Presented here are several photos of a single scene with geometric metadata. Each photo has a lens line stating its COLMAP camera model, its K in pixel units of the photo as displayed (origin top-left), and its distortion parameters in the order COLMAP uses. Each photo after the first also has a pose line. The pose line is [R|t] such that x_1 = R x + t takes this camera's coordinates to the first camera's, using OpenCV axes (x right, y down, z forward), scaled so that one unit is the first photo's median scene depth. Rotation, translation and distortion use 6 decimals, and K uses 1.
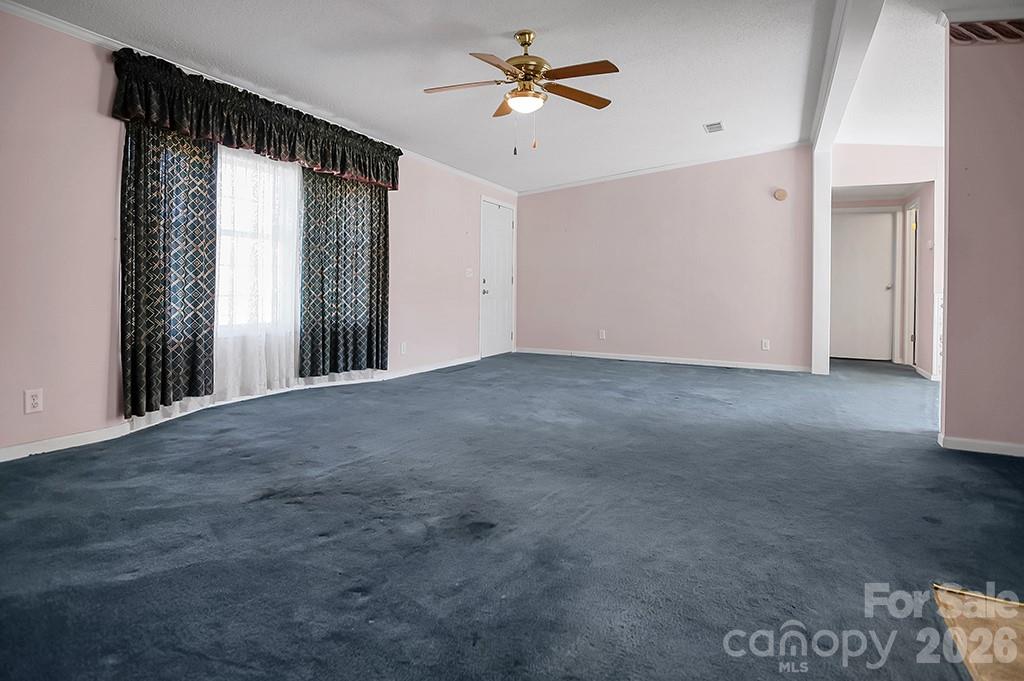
lens RADIAL K [[572.6, 0, 514.8], [0, 572.6, 285.8], [0, 0, 1]] dist [-0.035098, 0.012986]
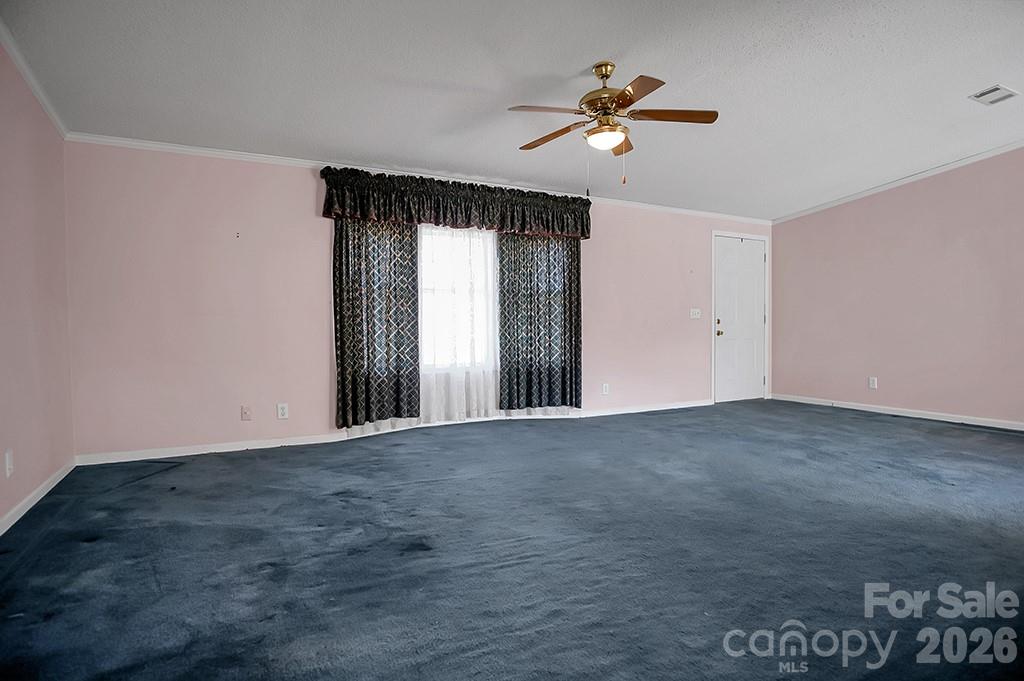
lens RADIAL K [[549.1, 0, 512.0], [0, 549.1, 340.5], [0, 0, 1]] dist [-0.024380, 0.002465]
pose [[0.797690, -0.009567, -0.602992, 0.346736], [0.023369, 0.999614, 0.015055, 0.002269], [0.602615, -0.026101, 0.797605, 0.123898]]
